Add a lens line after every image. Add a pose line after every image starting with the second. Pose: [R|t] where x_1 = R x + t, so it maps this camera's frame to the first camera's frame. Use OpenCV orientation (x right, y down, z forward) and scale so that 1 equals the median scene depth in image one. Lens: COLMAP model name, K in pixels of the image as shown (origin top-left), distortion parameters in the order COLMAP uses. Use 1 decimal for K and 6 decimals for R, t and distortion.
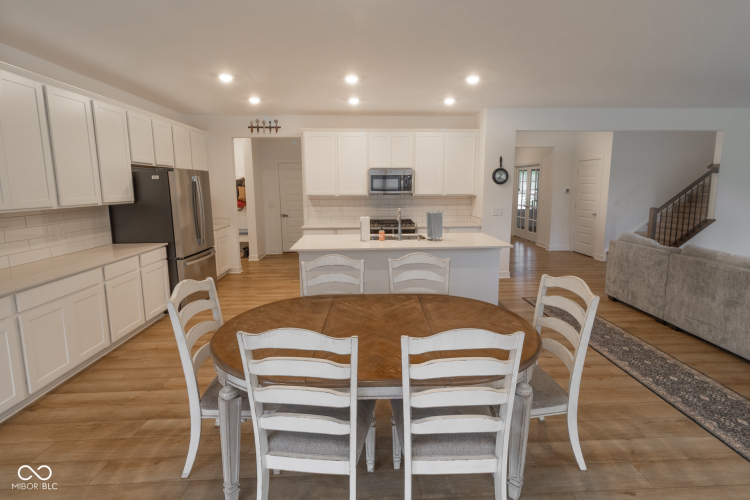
lens RADIAL K [[362.3, 0, 375.2], [0, 362.3, 233.1], [0, 0, 1]] dist [-0.000161, -0.000158]
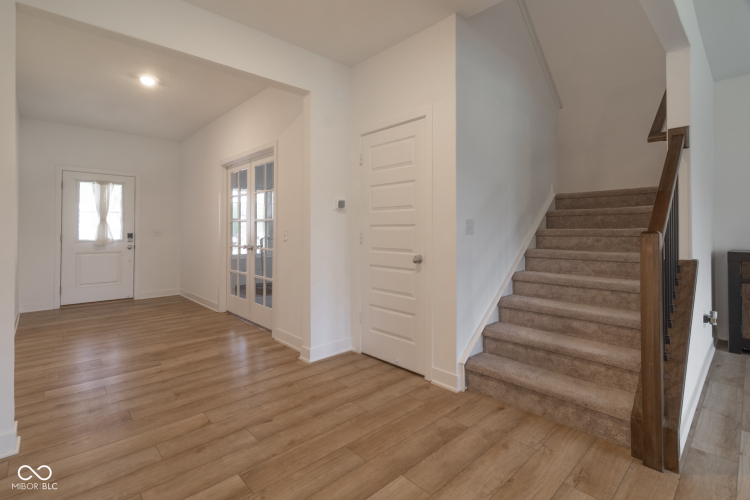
lens RADIAL K [[362.3, 0, 375.2], [0, 362.3, 233.1], [0, 0, 1]] dist [-0.000161, -0.000158]
pose [[0.754915, 0.005635, 0.655798, 0.235537], [0.080543, 0.991597, -0.101236, -0.032791], [-0.650858, 0.129244, 0.748118, 0.546651]]
